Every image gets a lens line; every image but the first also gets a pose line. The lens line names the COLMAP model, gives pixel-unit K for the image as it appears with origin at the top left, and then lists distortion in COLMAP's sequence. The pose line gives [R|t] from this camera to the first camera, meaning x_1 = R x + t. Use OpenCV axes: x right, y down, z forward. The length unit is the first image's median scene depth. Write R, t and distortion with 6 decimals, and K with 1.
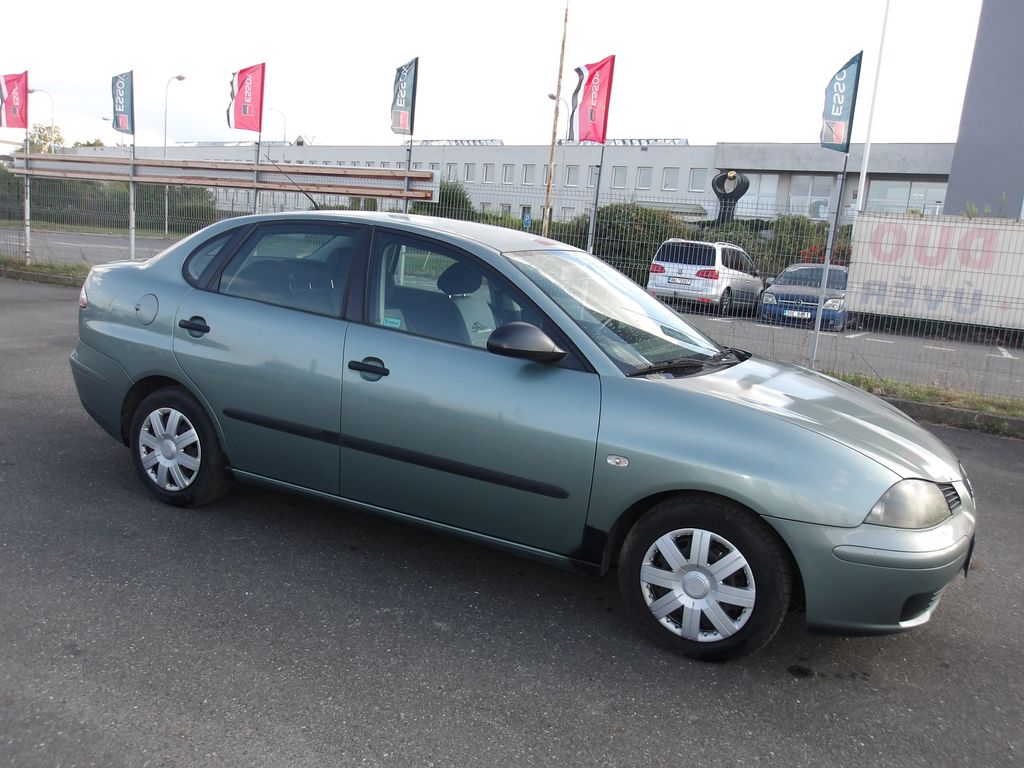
lens RADIAL K [[880.7, 0, 503.1], [0, 880.7, 388.3], [0, 0, 1]] dist [-0.002131, 0.019710]
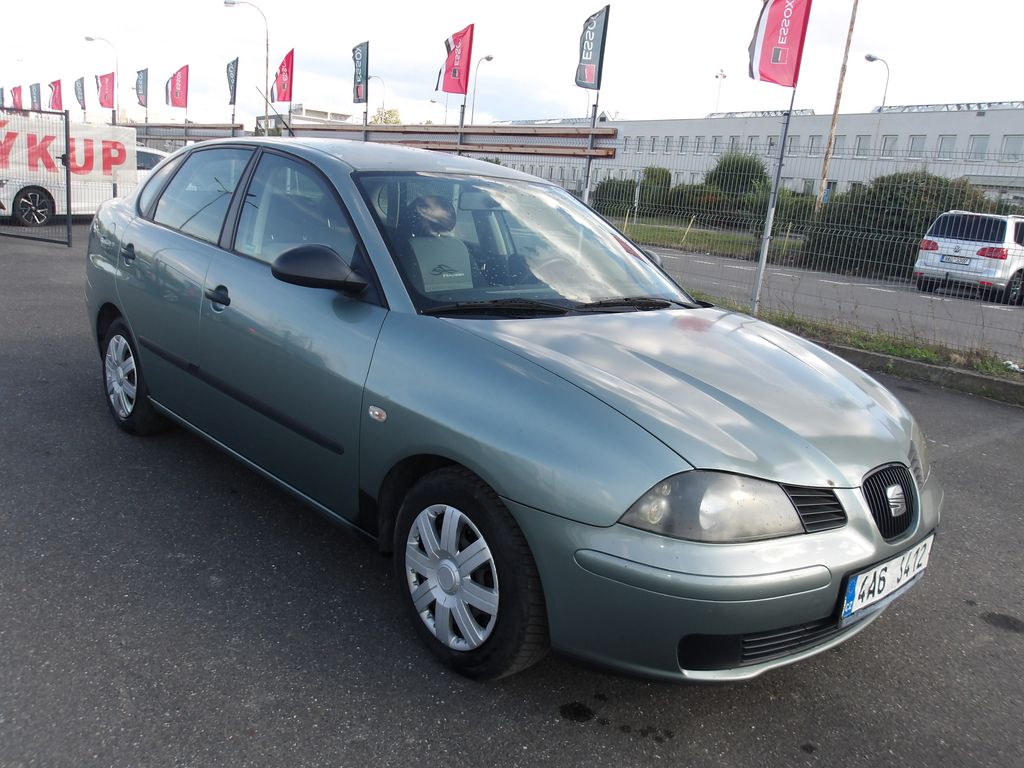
lens RADIAL K [[880.7, 0, 503.1], [0, 880.7, 388.3], [0, 0, 1]] dist [-0.002131, 0.019710]
pose [[0.935468, 0.079478, -0.344359, 0.149524], [-0.072269, 0.996814, 0.033743, 0.006870], [0.345944, -0.006679, 0.938231, 0.078396]]
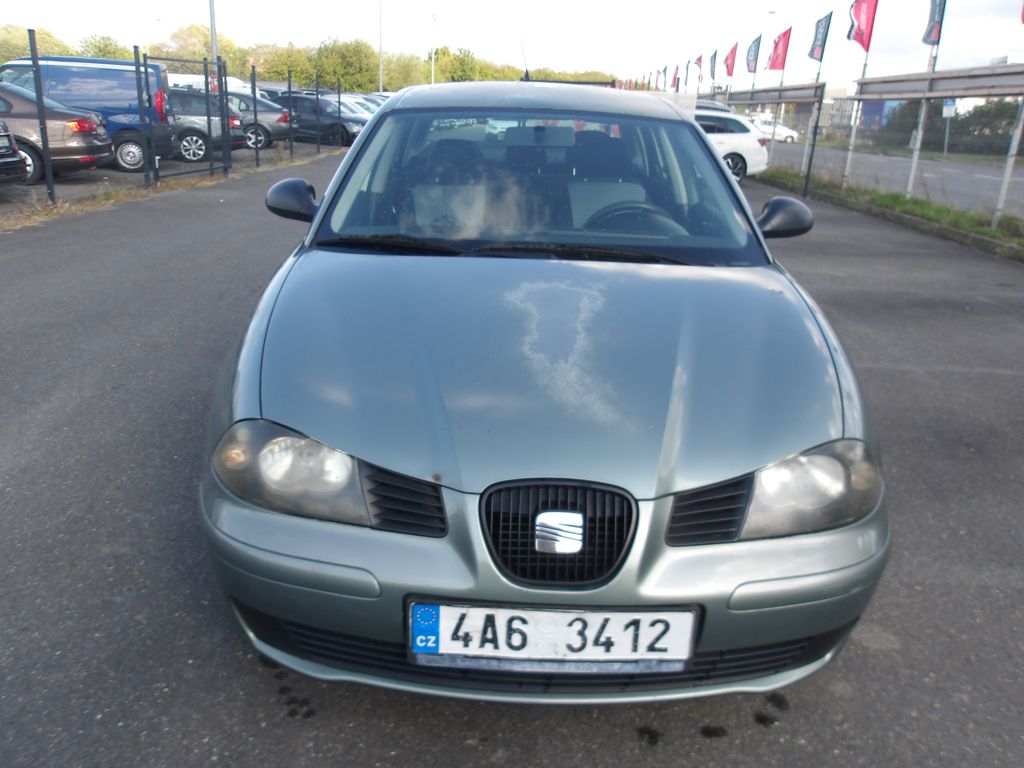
lens RADIAL K [[880.7, 0, 503.1], [0, 880.7, 388.3], [0, 0, 1]] dist [-0.002131, 0.019710]
pose [[0.435747, 0.216179, -0.873722, 0.291412], [-0.167258, 0.973269, 0.157394, -0.011907], [0.884392, 0.077553, 0.460257, 0.235544]]
